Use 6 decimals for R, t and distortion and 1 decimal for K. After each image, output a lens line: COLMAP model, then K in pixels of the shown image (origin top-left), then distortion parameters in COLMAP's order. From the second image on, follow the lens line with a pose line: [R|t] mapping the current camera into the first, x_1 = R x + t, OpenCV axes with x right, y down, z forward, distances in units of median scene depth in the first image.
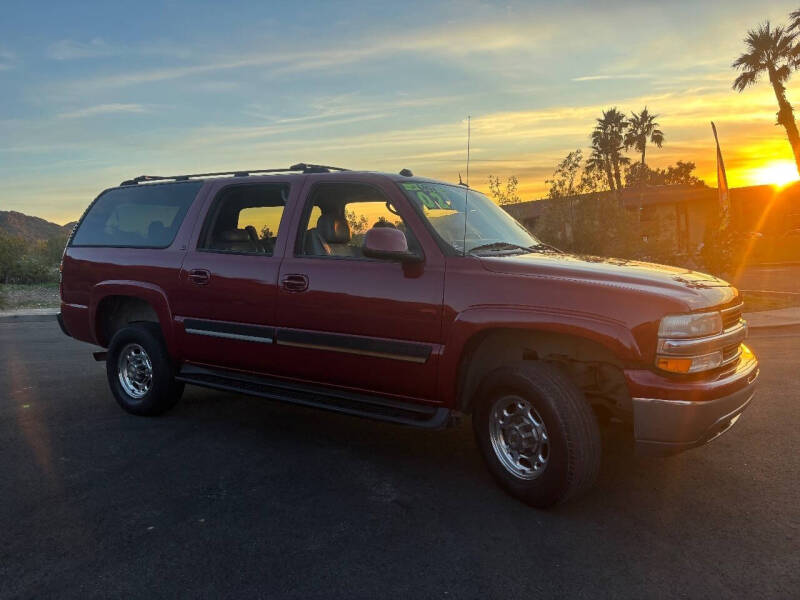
lens RADIAL K [[608.8, 0, 402.2], [0, 608.8, 301.6], [0, 0, 1]] dist [0.044231, -0.057014]
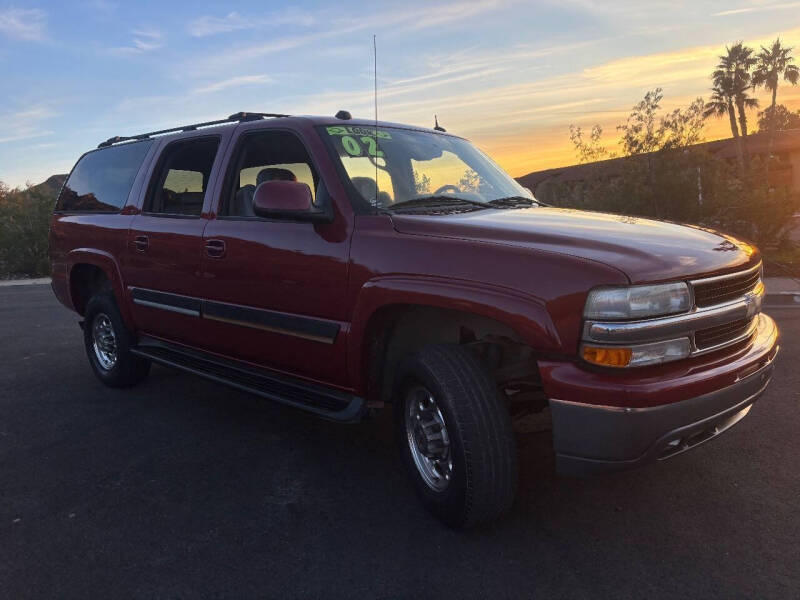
lens RADIAL K [[608.8, 0, 402.2], [0, 608.8, 301.6], [0, 0, 1]] dist [0.044231, -0.057014]
pose [[0.983080, 0.004289, -0.183129, 0.199455], [0.006952, 0.998132, 0.060700, -0.004996], [0.183047, -0.060946, 0.981213, 0.140285]]
